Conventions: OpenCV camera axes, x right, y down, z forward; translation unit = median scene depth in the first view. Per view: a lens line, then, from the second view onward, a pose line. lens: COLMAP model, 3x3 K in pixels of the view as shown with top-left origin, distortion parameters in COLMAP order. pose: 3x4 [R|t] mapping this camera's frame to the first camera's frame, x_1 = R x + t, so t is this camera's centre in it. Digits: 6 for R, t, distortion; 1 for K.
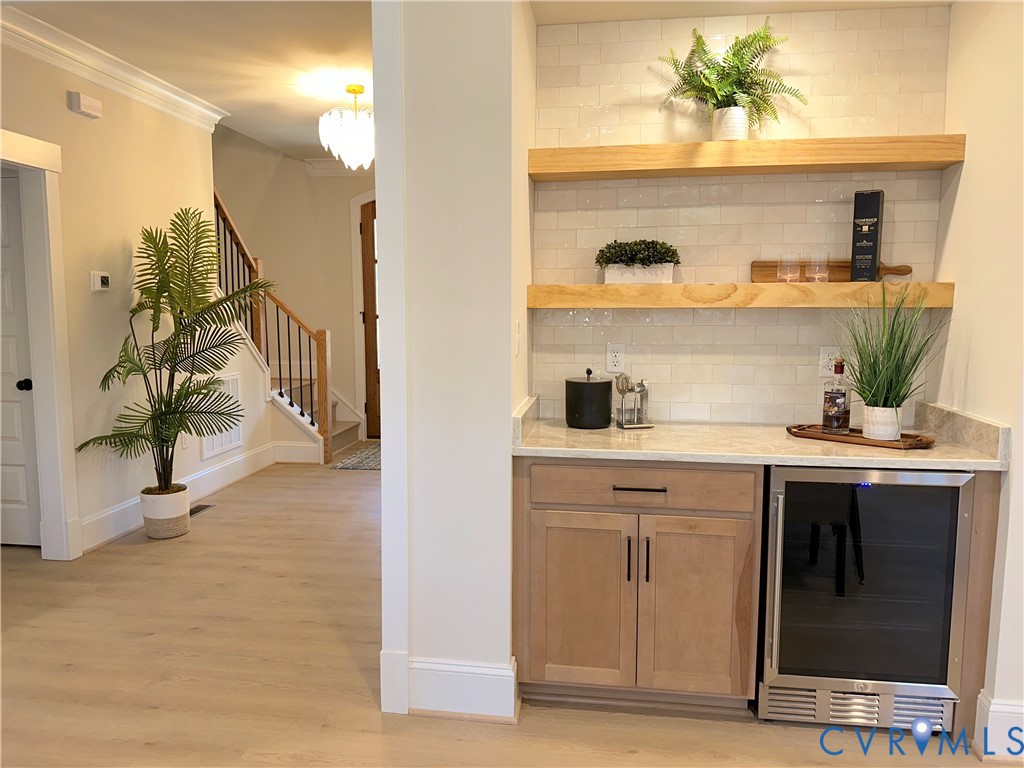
lens RADIAL K [[716.2, 0, 505.2], [0, 716.2, 380.3], [0, 0, 1]] dist [0.087997, -0.114615]
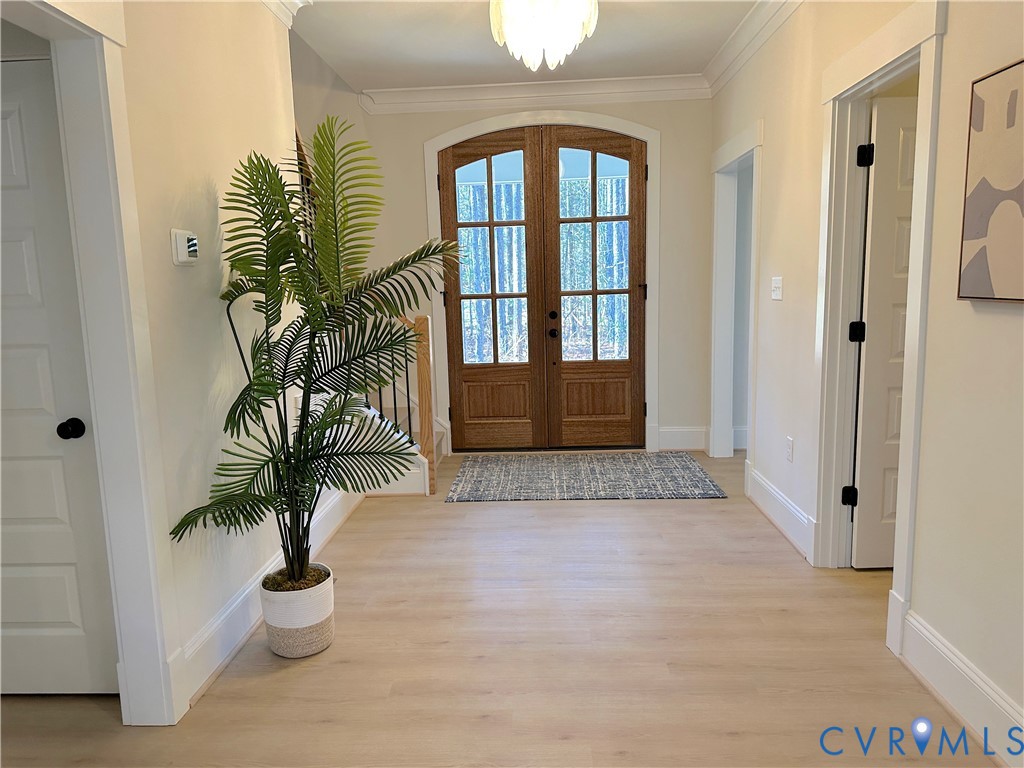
lens RADIAL K [[709.0, 0, 507.9], [0, 709.0, 387.3], [0, 0, 1]] dist [0.075948, -0.107839]
pose [[0.994775, -0.045865, 0.091213, -0.337414], [0.042413, 0.998322, 0.039428, -0.031779], [-0.092869, -0.035354, 0.995051, 0.372591]]
